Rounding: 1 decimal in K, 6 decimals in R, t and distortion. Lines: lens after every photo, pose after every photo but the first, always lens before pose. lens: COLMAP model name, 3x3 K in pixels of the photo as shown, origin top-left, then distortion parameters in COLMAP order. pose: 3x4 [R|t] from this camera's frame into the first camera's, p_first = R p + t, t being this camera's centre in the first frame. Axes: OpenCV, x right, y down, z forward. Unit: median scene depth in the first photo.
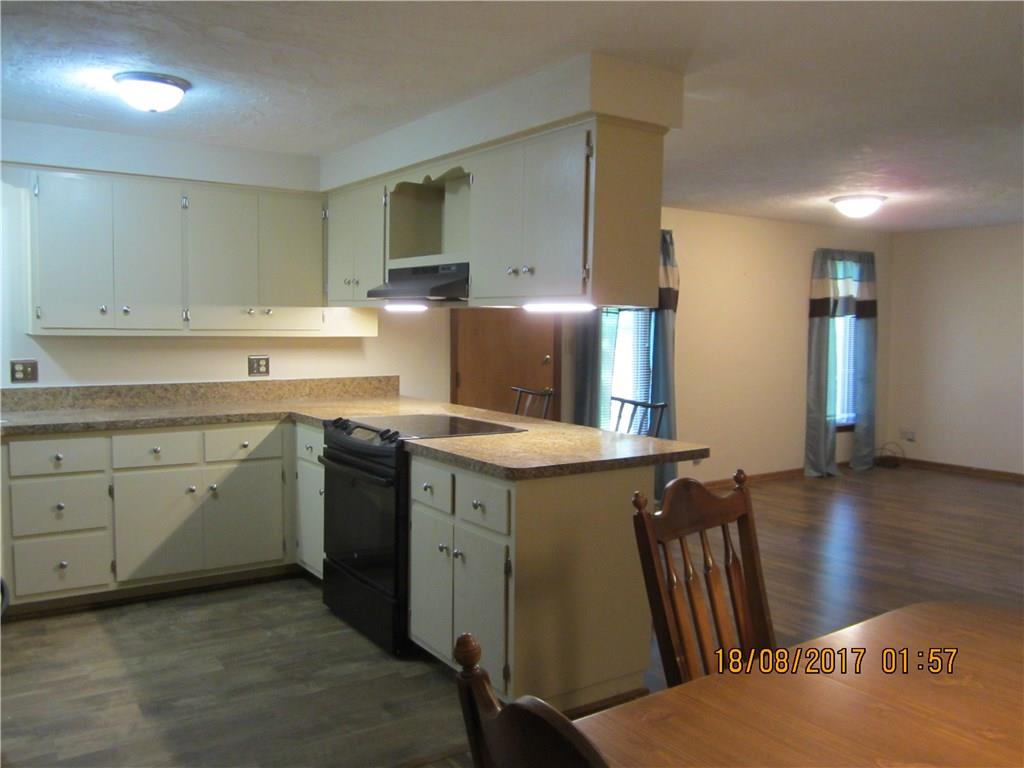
lens RADIAL K [[838.9, 0, 512.0], [0, 838.9, 384.0], [0, 0, 1]] dist [-0.054672, 0.006155]
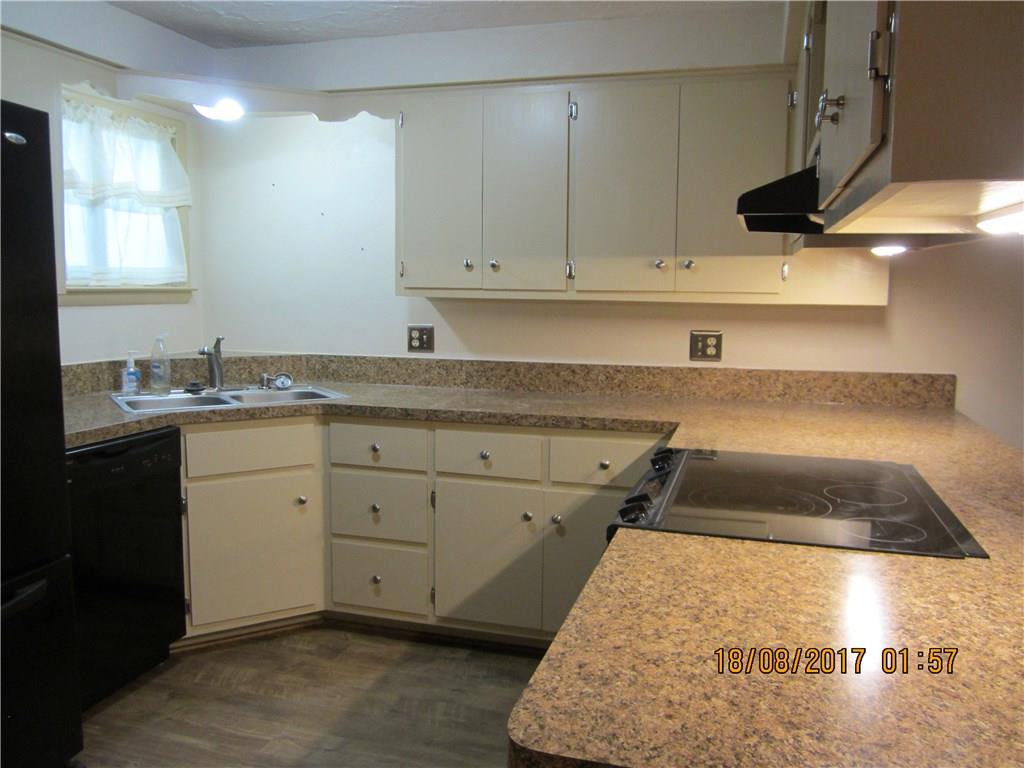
lens RADIAL K [[838.9, 0, 512.0], [0, 838.9, 384.0], [0, 0, 1]] dist [-0.054672, 0.006155]
pose [[0.622443, 0.085258, -0.778007, 0.147437], [-0.055746, 0.996354, 0.064587, -0.030021], [0.780677, 0.003169, 0.624926, 0.525034]]
